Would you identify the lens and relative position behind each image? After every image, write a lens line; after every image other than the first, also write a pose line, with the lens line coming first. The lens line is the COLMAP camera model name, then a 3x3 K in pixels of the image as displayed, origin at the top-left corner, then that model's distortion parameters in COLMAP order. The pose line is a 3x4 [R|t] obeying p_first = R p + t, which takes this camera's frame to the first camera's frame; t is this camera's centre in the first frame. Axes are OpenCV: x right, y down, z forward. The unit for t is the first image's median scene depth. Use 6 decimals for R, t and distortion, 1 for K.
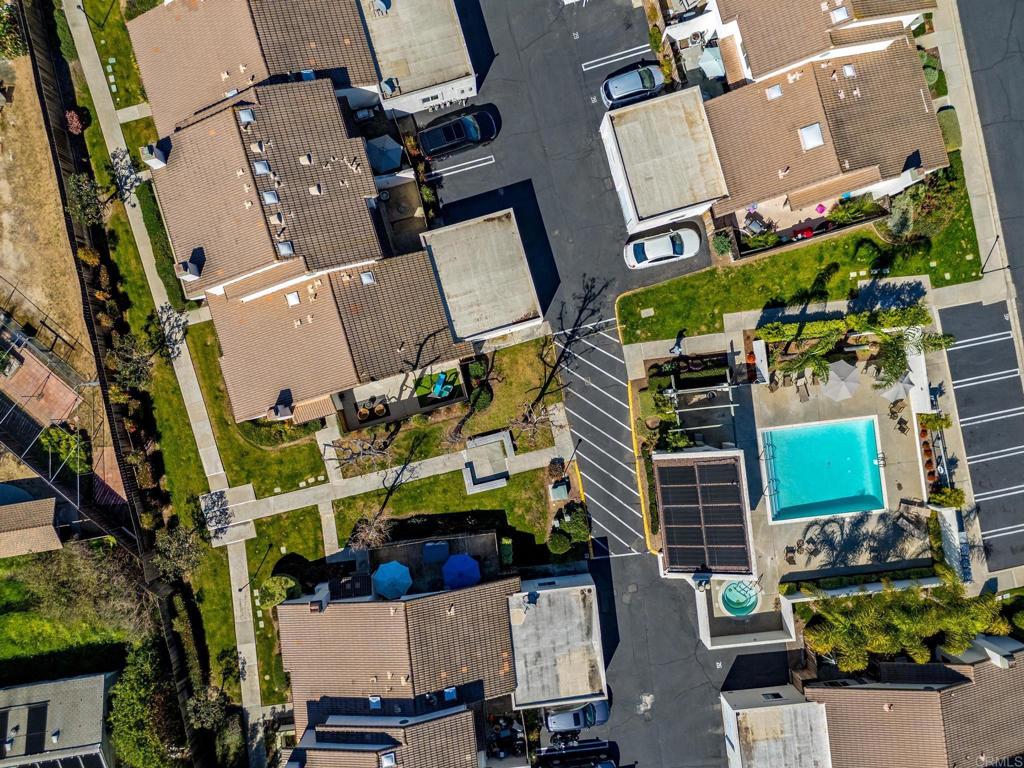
lens RADIAL K [[753.9, 0, 512.0], [0, 753.9, 384.0], [0, 0, 1]] dist [0.073890, -0.064746]
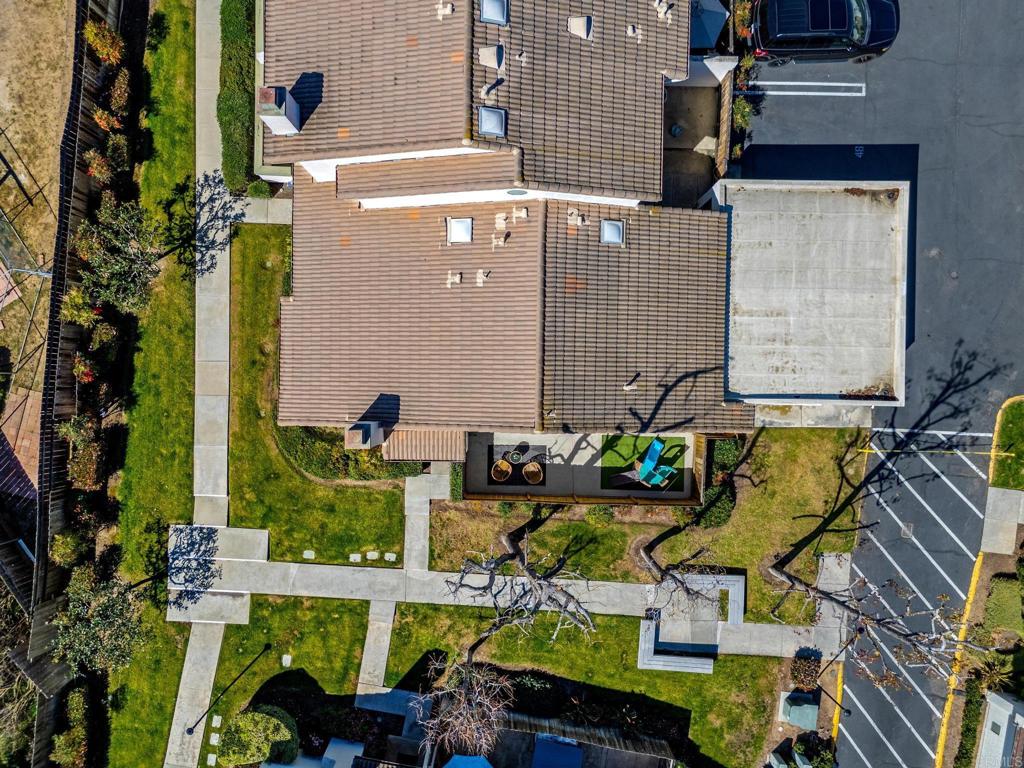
lens RADIAL K [[753.9, 0, 512.0], [0, 753.9, 384.0], [0, 0, 1]] dist [0.073890, -0.064746]
pose [[0.956669, 0.291172, -0.001778, -0.204163], [-0.291173, 0.956670, -0.000387, -0.021628], [0.001588, 0.000888, 0.999998, 0.451758]]
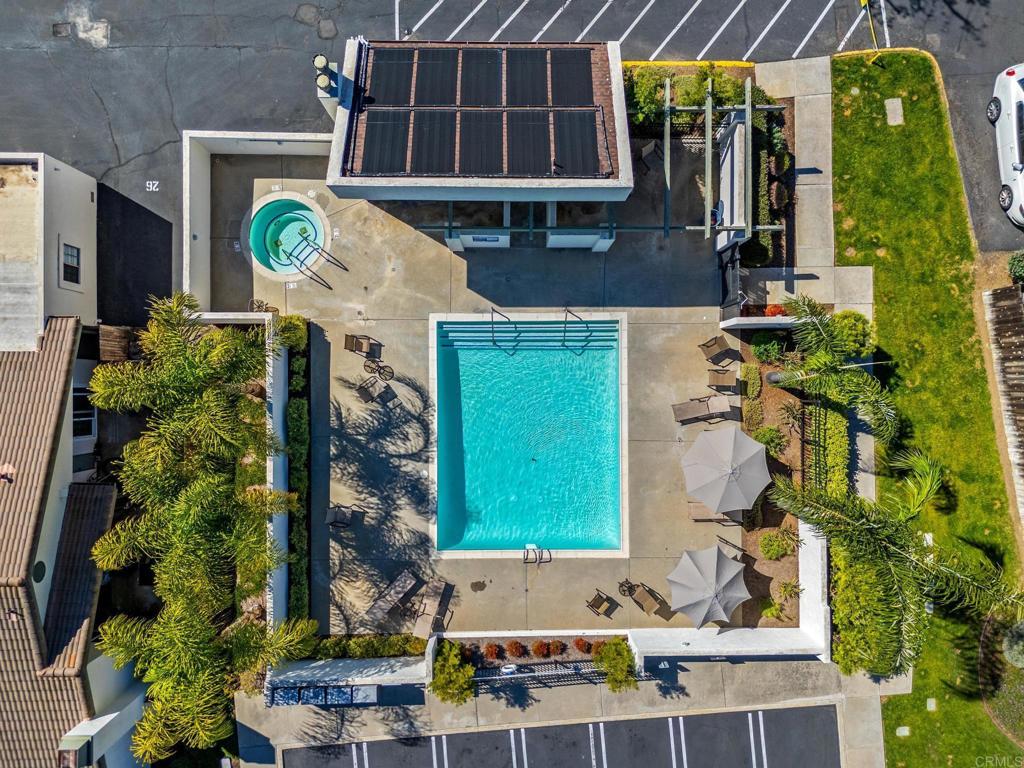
lens RADIAL K [[753.9, 0, 512.0], [0, 753.9, 384.0], [0, 0, 1]] dist [0.073890, -0.064746]
pose [[-0.110015, 0.993847, -0.012866, 0.386196], [-0.993868, -0.110143, -0.009746, 0.133458], [-0.011103, 0.011715, 0.999870, 0.520474]]
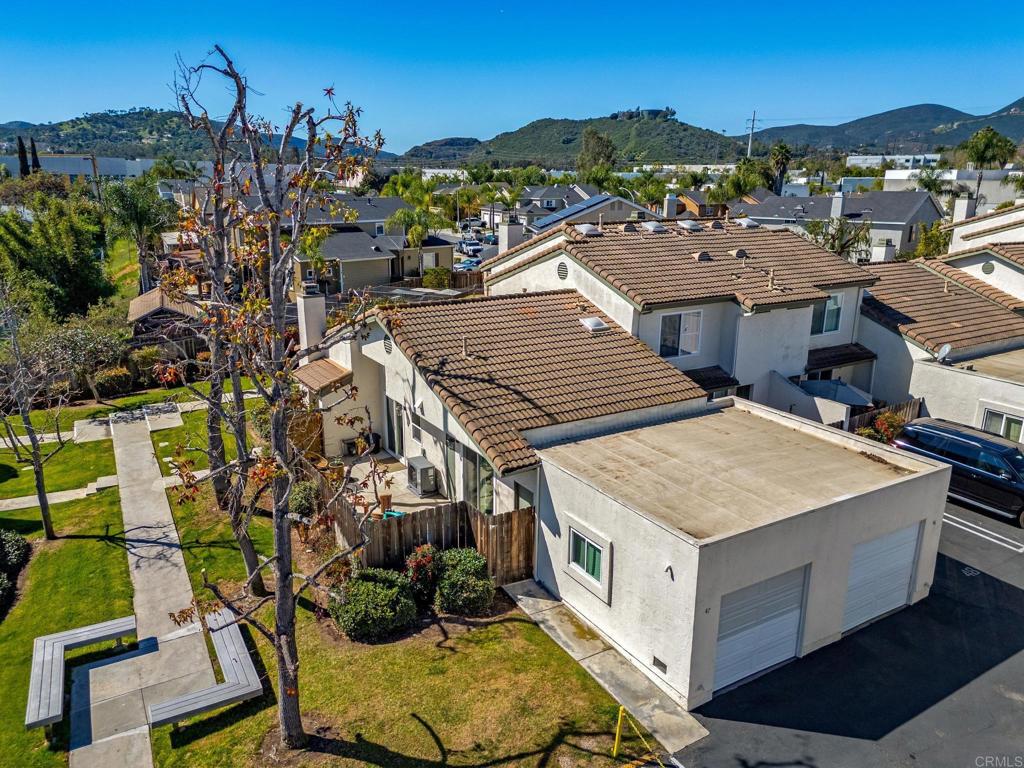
lens RADIAL K [[753.9, 0, 512.0], [0, 753.9, 384.0], [0, 0, 1]] dist [0.073890, -0.064746]
pose [[0.264844, 0.253767, -0.930301, 0.242619], [-0.964289, 0.071968, -0.254888, 0.037998], [0.002270, 0.964584, 0.263765, 0.824579]]
